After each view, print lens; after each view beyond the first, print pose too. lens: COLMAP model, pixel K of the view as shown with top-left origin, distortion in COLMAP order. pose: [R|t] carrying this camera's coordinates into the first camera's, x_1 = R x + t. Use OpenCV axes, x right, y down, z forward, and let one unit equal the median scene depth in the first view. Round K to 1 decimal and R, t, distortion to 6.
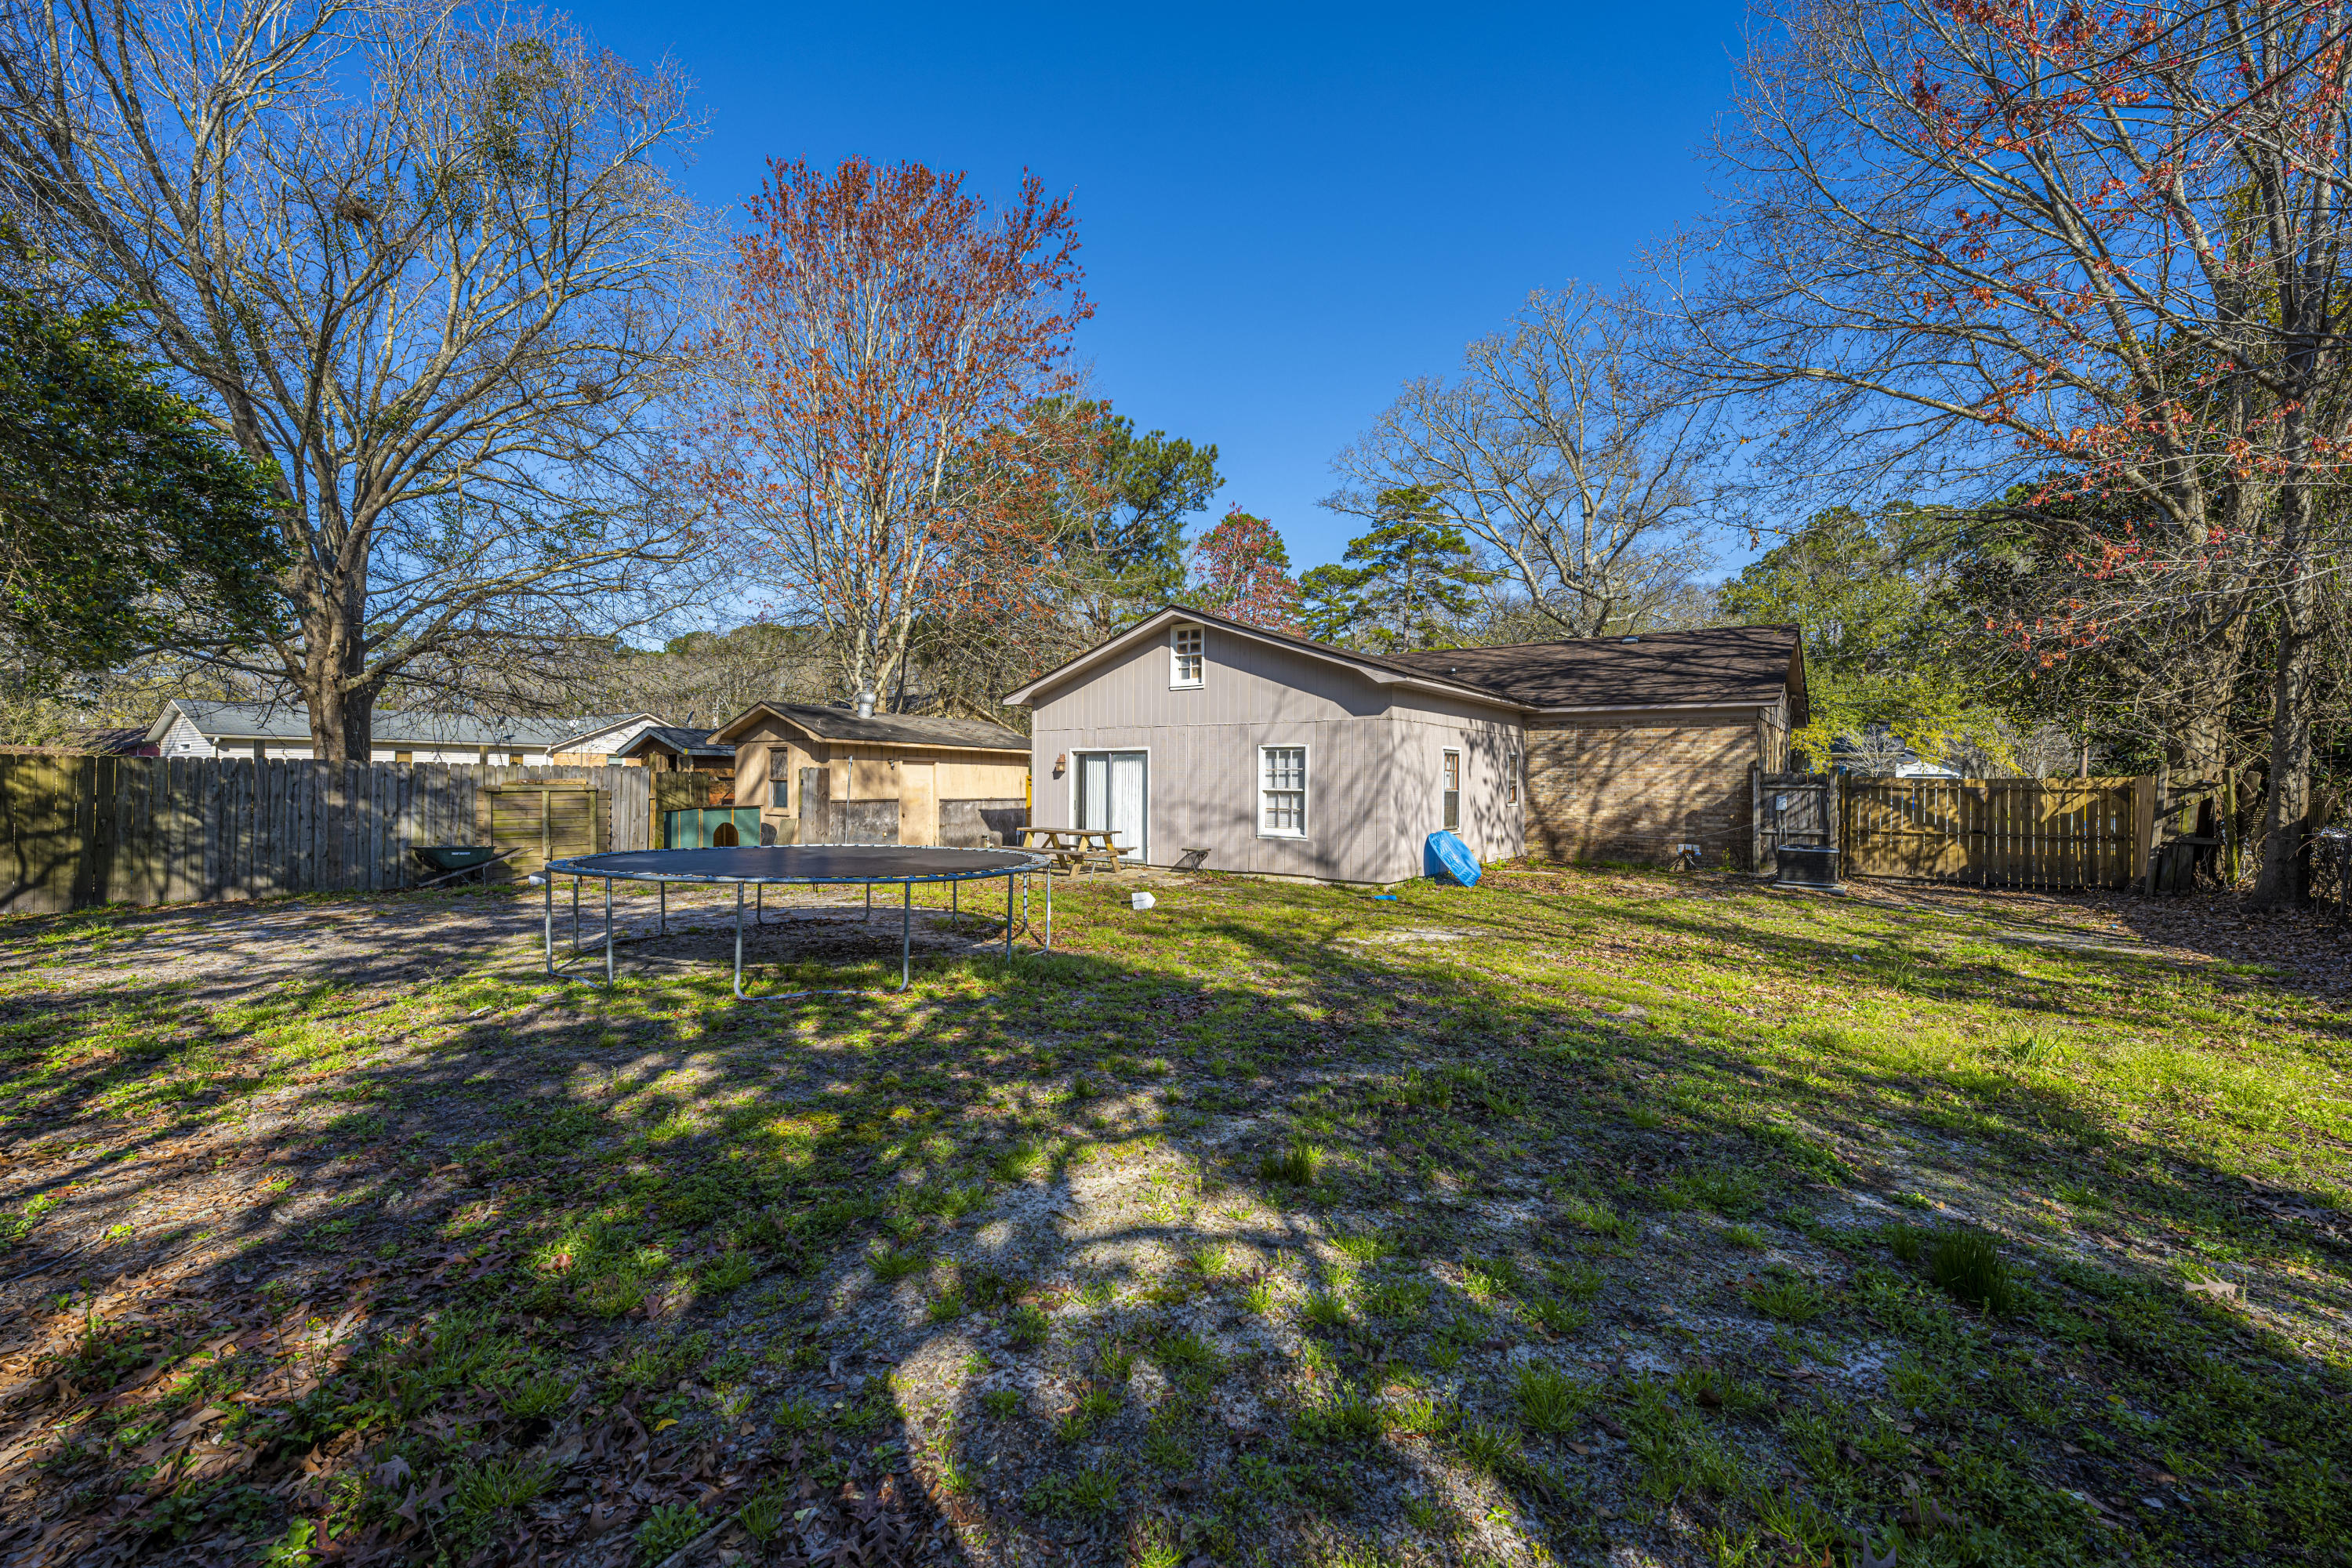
lens RADIAL K [[957.9, 0, 1175.4], [0, 957.9, 752.3], [0, 0, 1]] dist [0.000262, 0.000055]
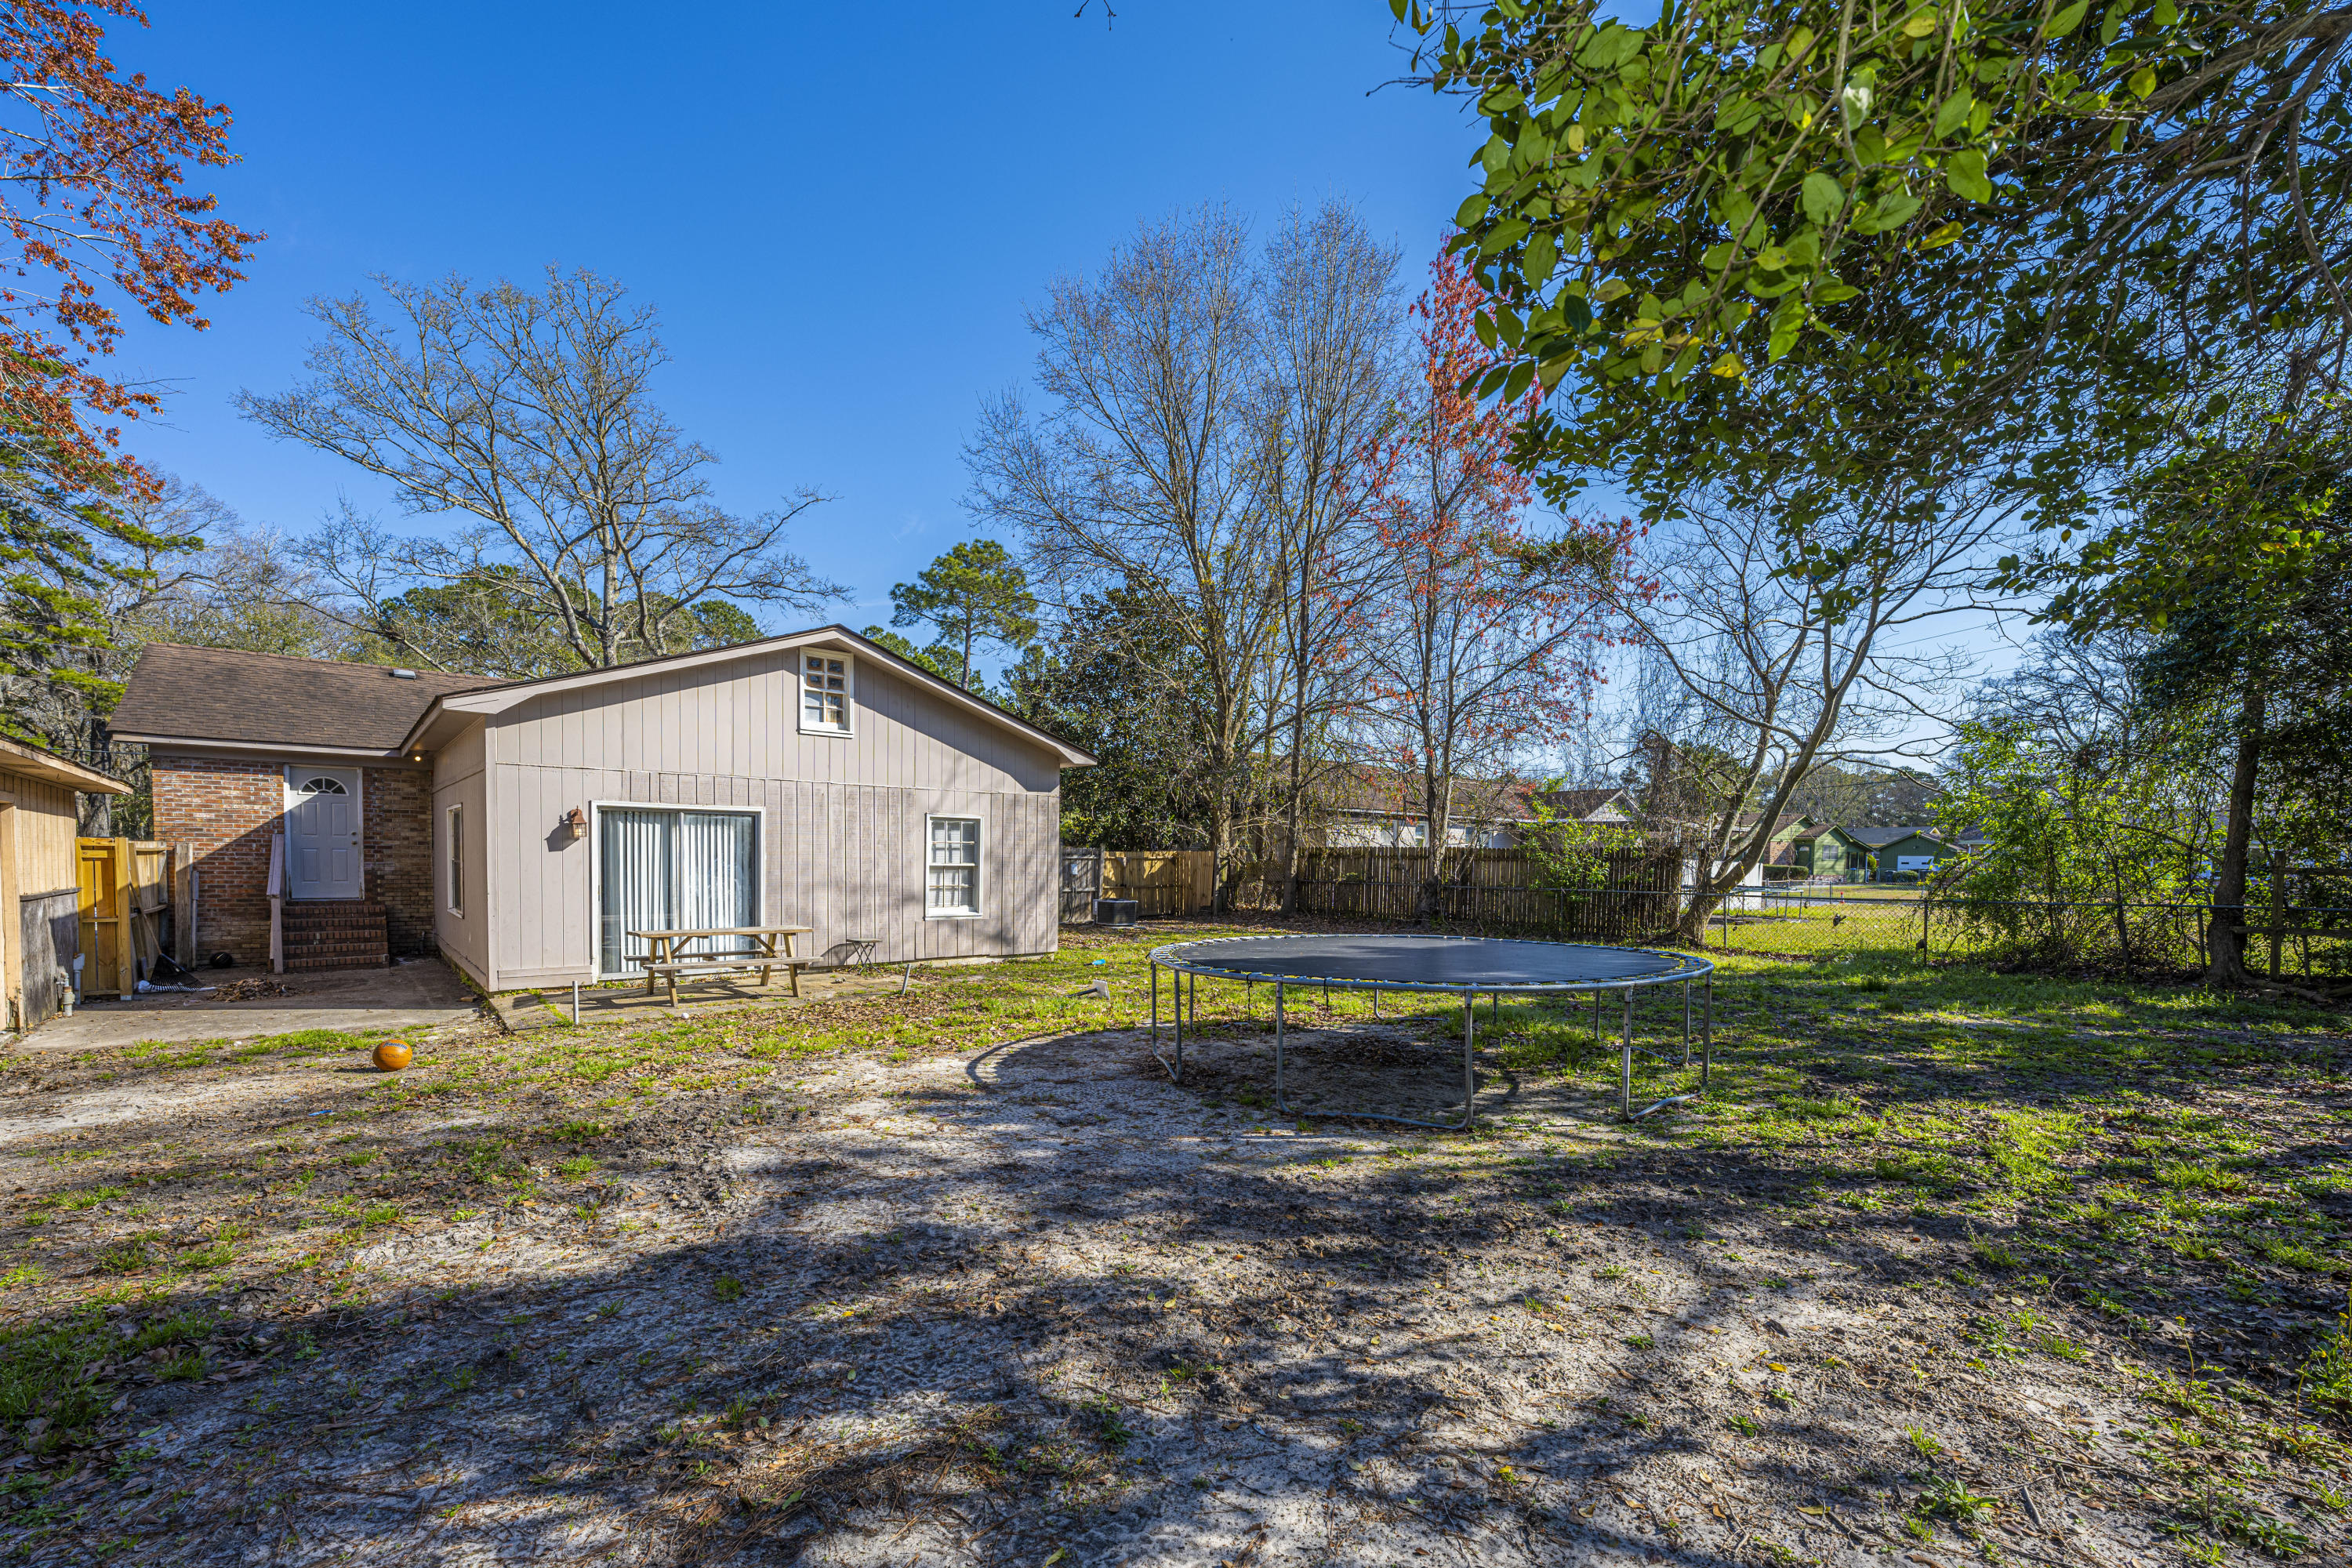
lens RADIAL K [[969.8, 0, 1165.1], [0, 969.8, 883.6], [0, 0, 1]] dist [-0.007472, 0.000217]
pose [[0.223153, -0.032500, 0.974242, -0.731886], [-0.037797, 0.998404, 0.041964, 0.010180], [-0.974050, -0.046188, 0.221568, 0.589343]]
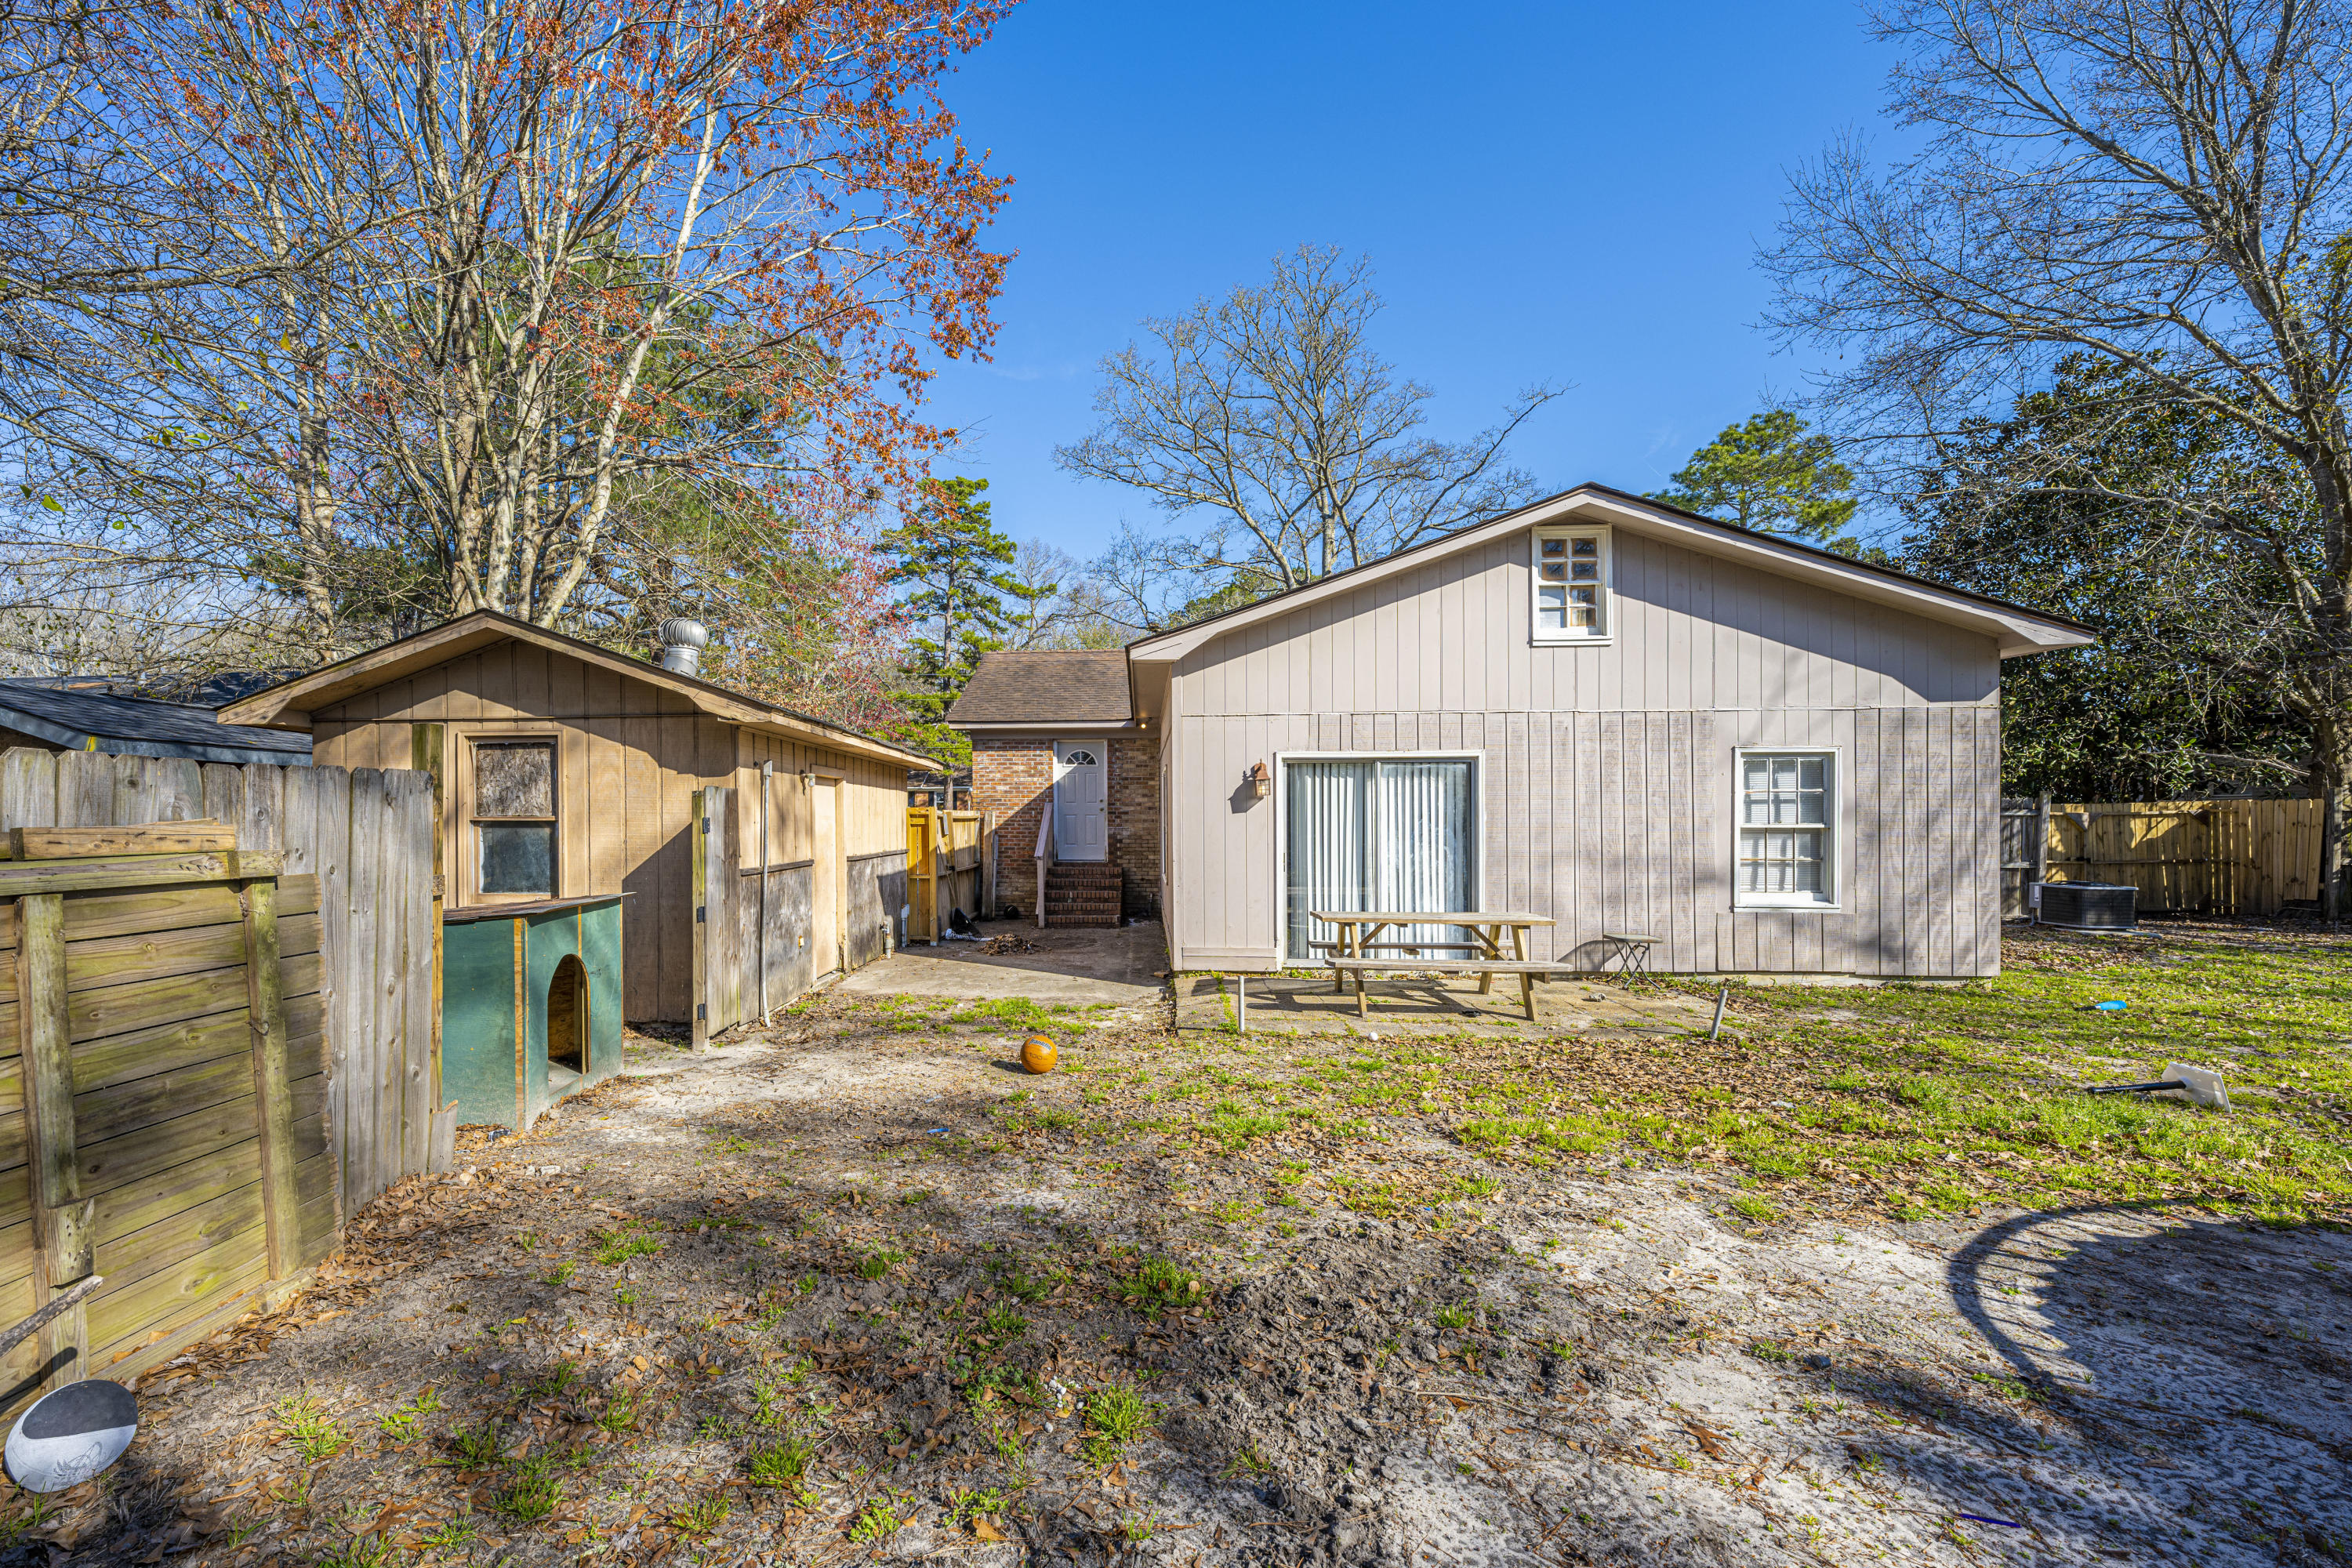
lens RADIAL K [[984.8, 0, 1060.9], [0, 984.8, 813.5], [0, 0, 1]] dist [0.000263, 0.000259]
pose [[0.854190, -0.008277, 0.519896, -0.562560], [-0.005978, 0.999651, 0.025735, 0.018091], [-0.519927, -0.025091, 0.853842, 0.708289]]
